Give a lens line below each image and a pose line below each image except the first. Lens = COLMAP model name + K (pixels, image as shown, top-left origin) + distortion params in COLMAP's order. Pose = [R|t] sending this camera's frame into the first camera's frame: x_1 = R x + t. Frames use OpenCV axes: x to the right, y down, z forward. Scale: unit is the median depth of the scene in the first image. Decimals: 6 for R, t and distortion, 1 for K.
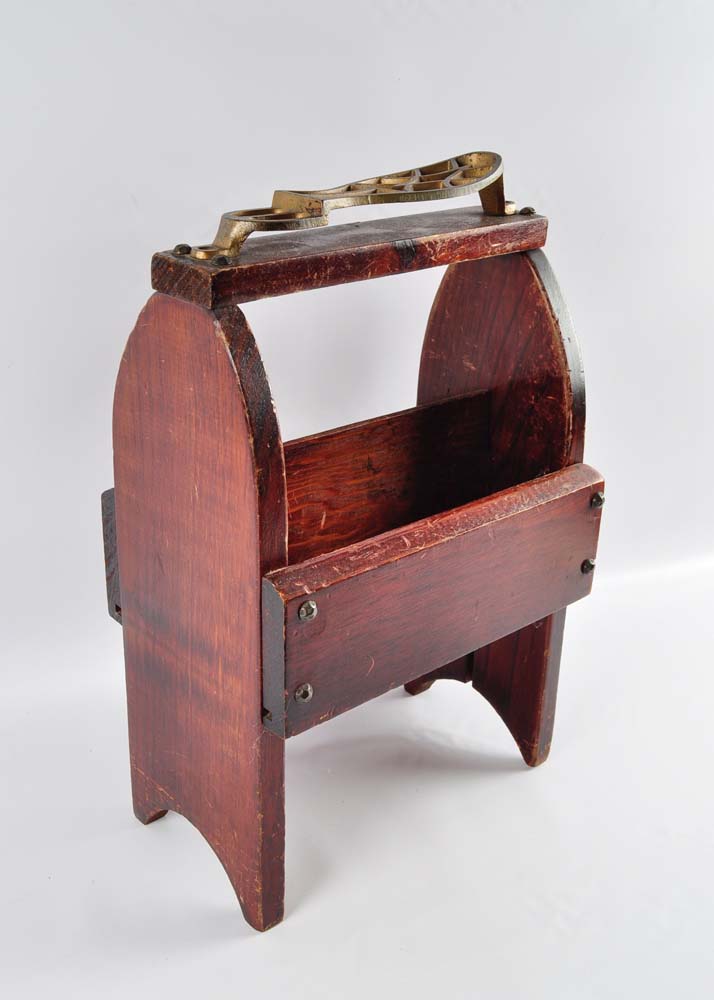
lens RADIAL K [[1153.7, 0, 358.4], [0, 1153.7, 493.7], [0, 0, 1]] dist [-0.090122, 0.000000]
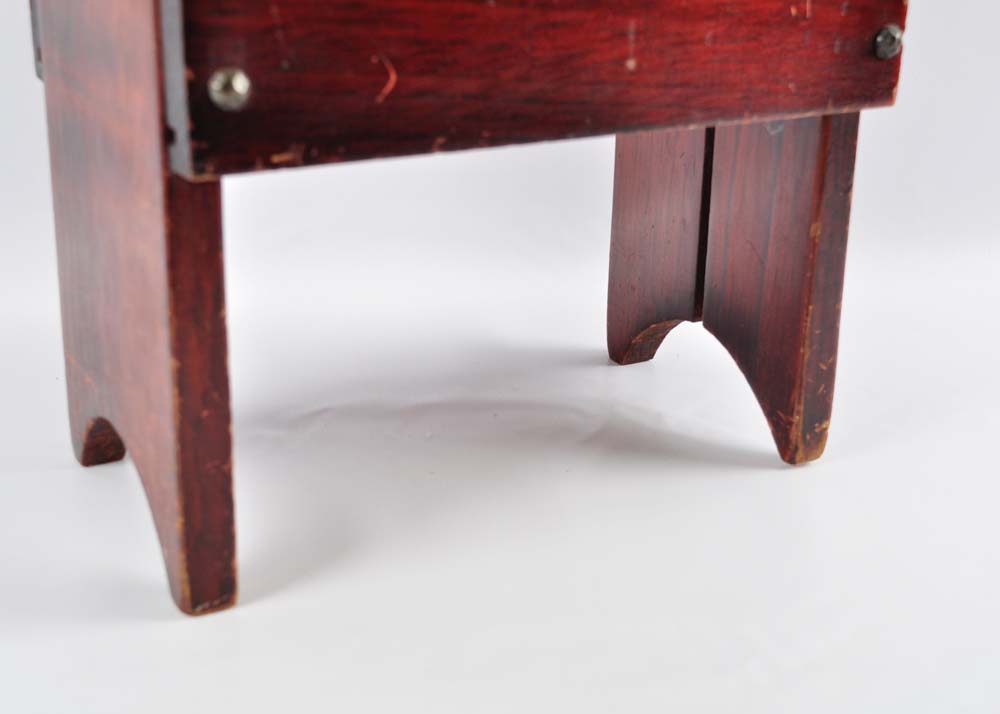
lens RADIAL K [[1543.8, 0, 528.8], [0, 1543.8, 362.3], [0, 0, 1]] dist [-0.031708, 0.000000]
pose [[0.978419, 0.073244, -0.193212, 0.205972], [-0.081886, 0.995950, -0.037117, 0.278763], [0.189711, 0.052138, 0.980455, 0.304788]]
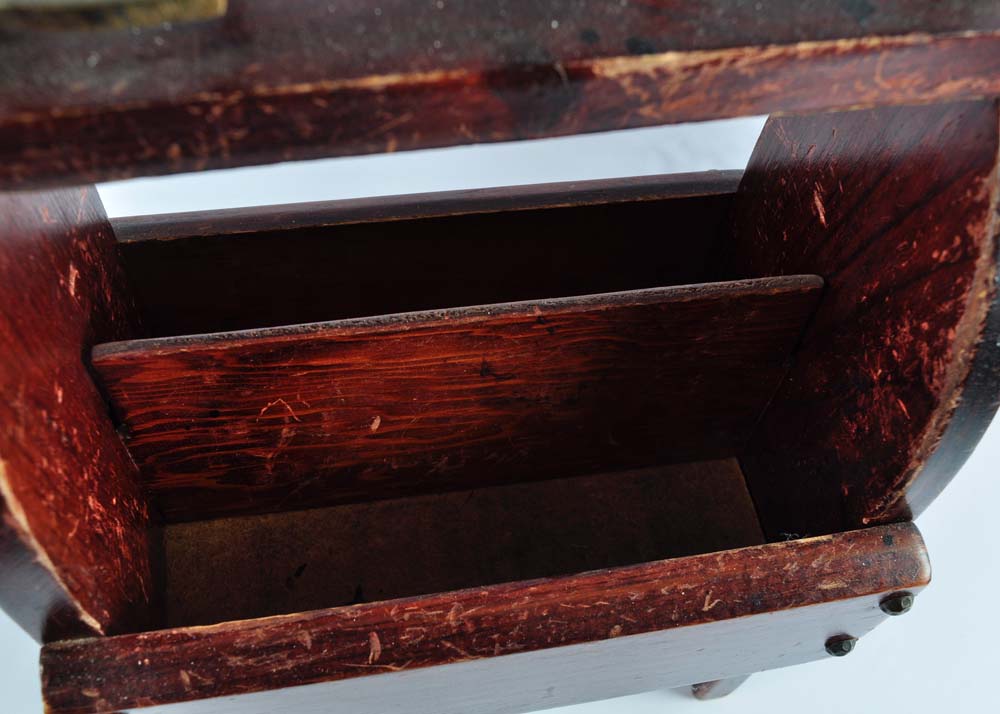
lens RADIAL K [[958.5, 0, 502.0], [0, 958.5, 352.0], [0, 0, 1]] dist [-0.087793, 0.000000]
pose [[0.852595, 0.451848, -0.262518, 0.130131], [-0.245524, 0.789823, 0.562048, -0.285827], [0.461303, -0.414745, 0.784338, 0.701353]]
